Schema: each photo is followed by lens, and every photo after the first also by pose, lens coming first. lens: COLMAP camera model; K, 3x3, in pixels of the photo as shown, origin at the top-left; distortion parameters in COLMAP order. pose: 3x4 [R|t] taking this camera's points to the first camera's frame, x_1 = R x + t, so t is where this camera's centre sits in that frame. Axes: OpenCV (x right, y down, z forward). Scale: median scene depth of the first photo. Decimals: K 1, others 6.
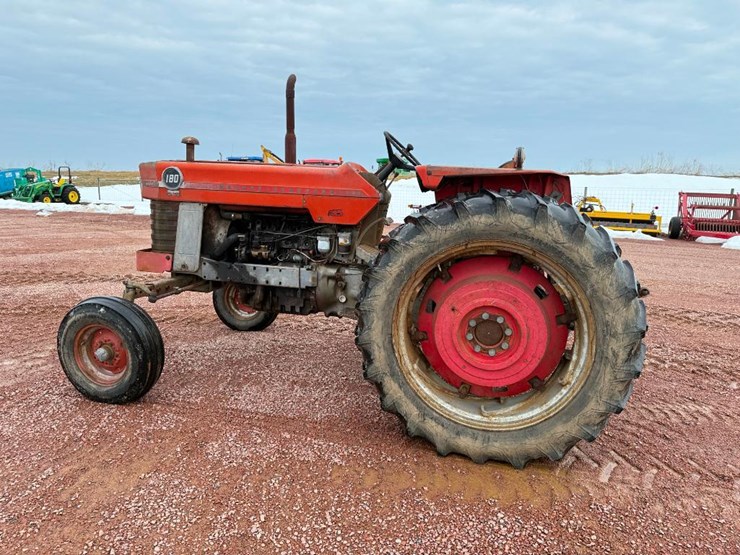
lens RADIAL K [[518.2, 0, 364.7], [0, 518.2, 276.6], [0, 0, 1]] dist [0.094801, -0.128896]
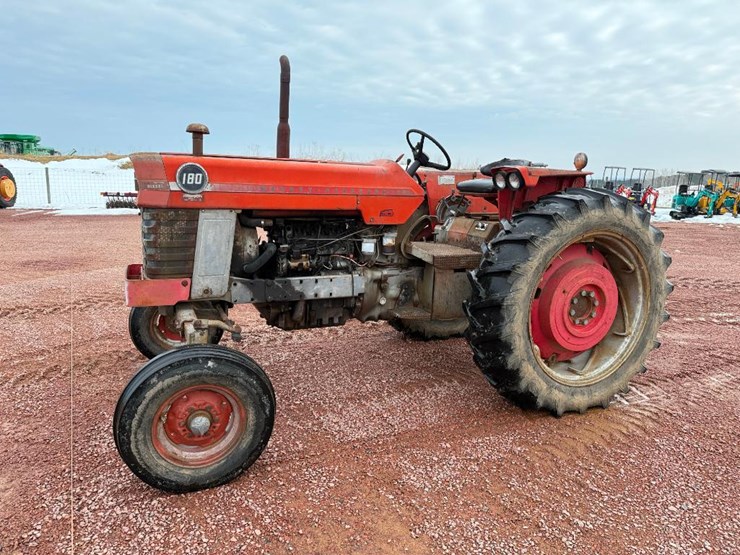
lens RADIAL K [[518.2, 0, 364.7], [0, 518.2, 276.6], [0, 0, 1]] dist [0.094801, -0.128896]
pose [[0.783799, -0.125816, 0.608136, -0.661641], [0.107005, 0.991977, 0.067314, -0.072132], [-0.611726, 0.012313, 0.790974, 0.255393]]
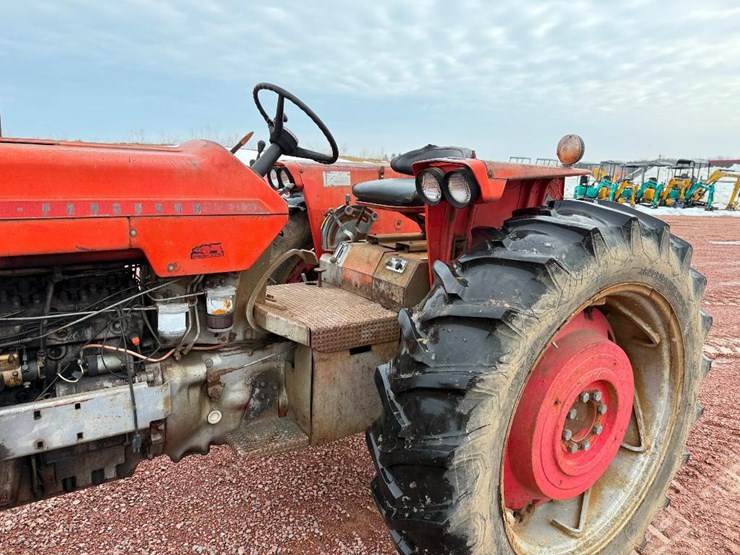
lens RADIAL K [[518.2, 0, 364.7], [0, 518.2, 276.6], [0, 0, 1]] dist [0.094801, -0.128896]
pose [[0.666494, -0.160809, 0.727960, -0.295943], [0.120096, 0.986865, 0.108046, -0.128875], [-0.735773, 0.015413, 0.677052, 0.556437]]
